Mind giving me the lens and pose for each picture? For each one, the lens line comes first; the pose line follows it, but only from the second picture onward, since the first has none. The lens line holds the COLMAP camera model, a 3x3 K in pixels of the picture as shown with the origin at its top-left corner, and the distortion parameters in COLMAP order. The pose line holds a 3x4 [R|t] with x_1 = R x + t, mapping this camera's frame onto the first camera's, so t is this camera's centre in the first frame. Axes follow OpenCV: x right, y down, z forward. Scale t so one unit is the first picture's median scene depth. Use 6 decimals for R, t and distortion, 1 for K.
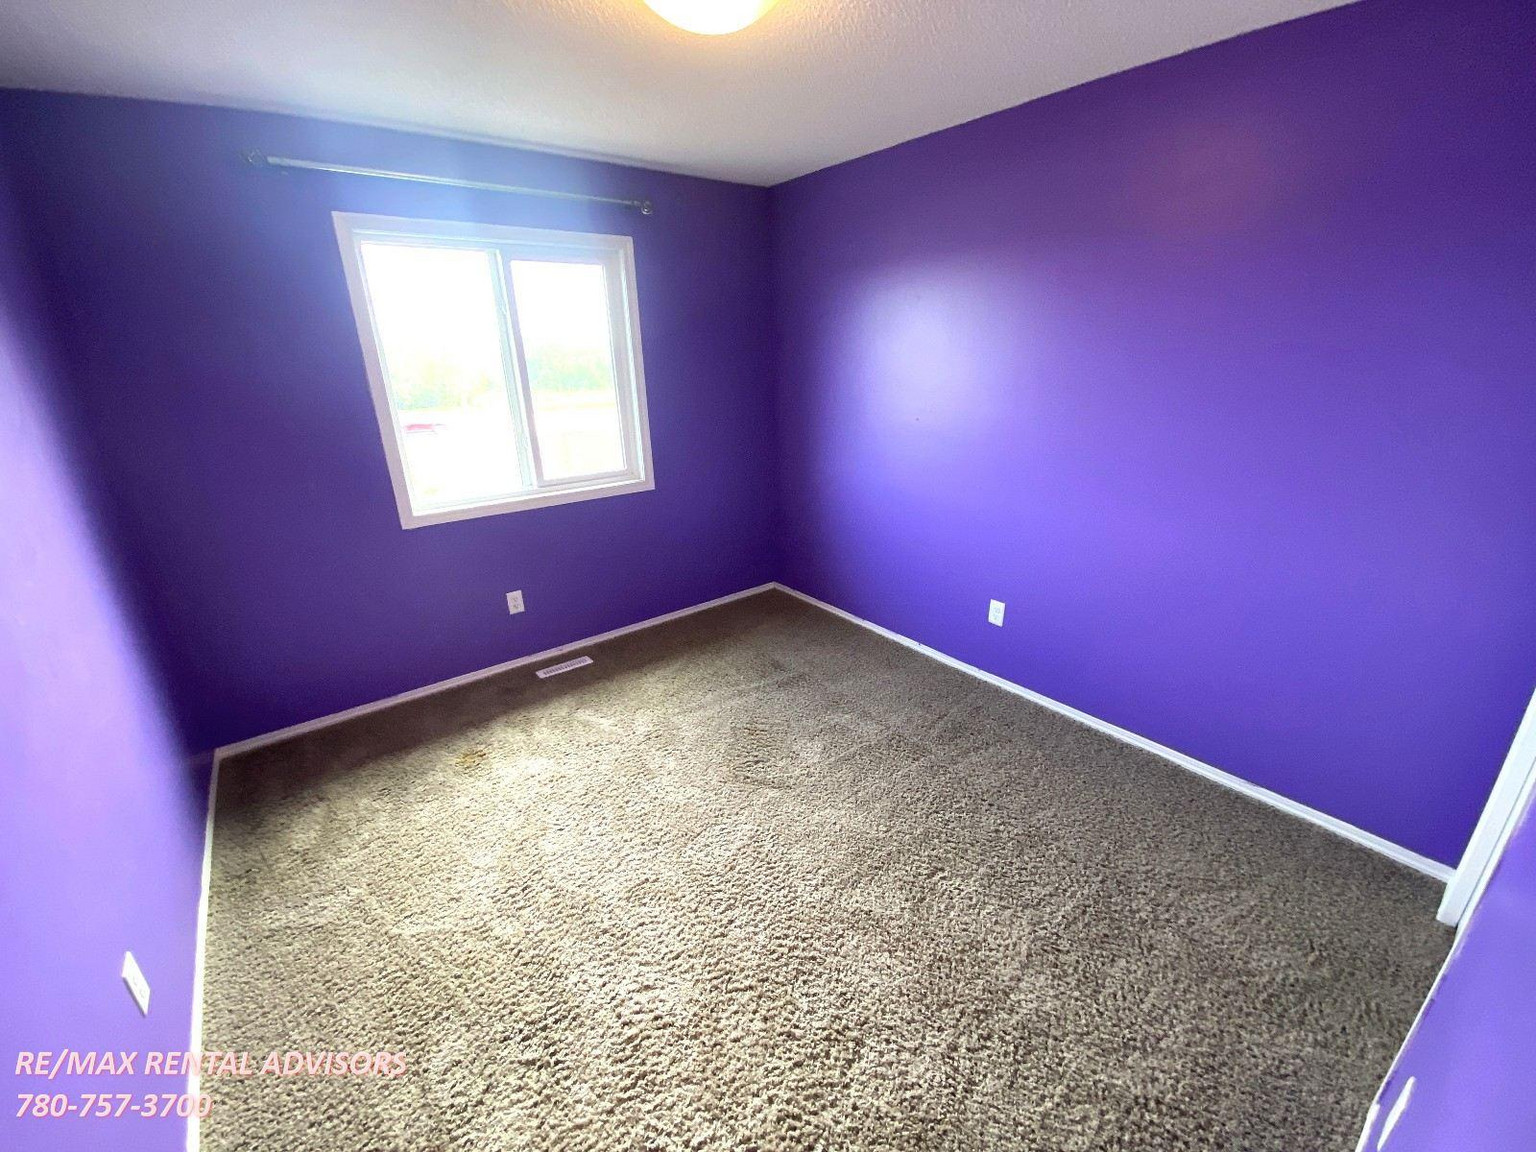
lens RADIAL K [[626.0, 0, 753.1], [0, 626.0, 575.7], [0, 0, 1]] dist [-0.001146, -0.014052]
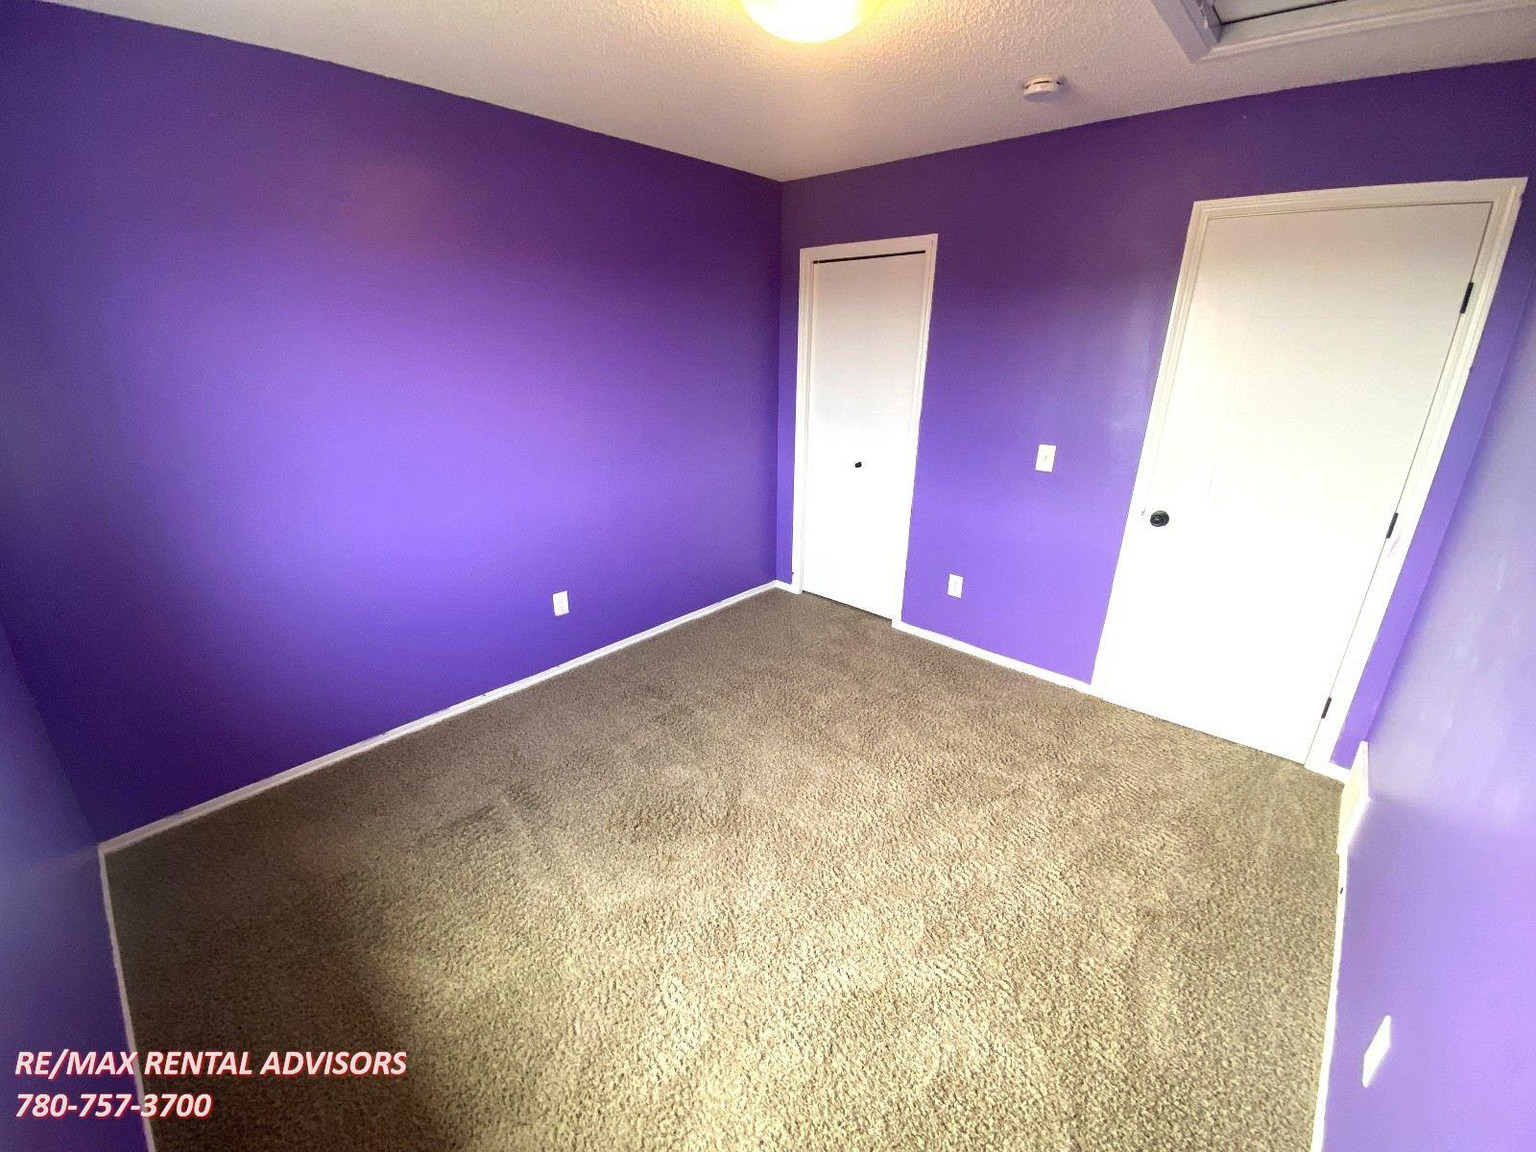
lens RADIAL K [[639.6, 0, 769.4], [0, 639.6, 595.8], [0, 0, 1]] dist [0.000319, 0.000004]
pose [[-0.206306, -0.342756, 0.916491, -0.650432], [0.331871, 0.856612, 0.395067, -0.255455], [-0.920489, 0.385661, -0.062973, 0.740565]]
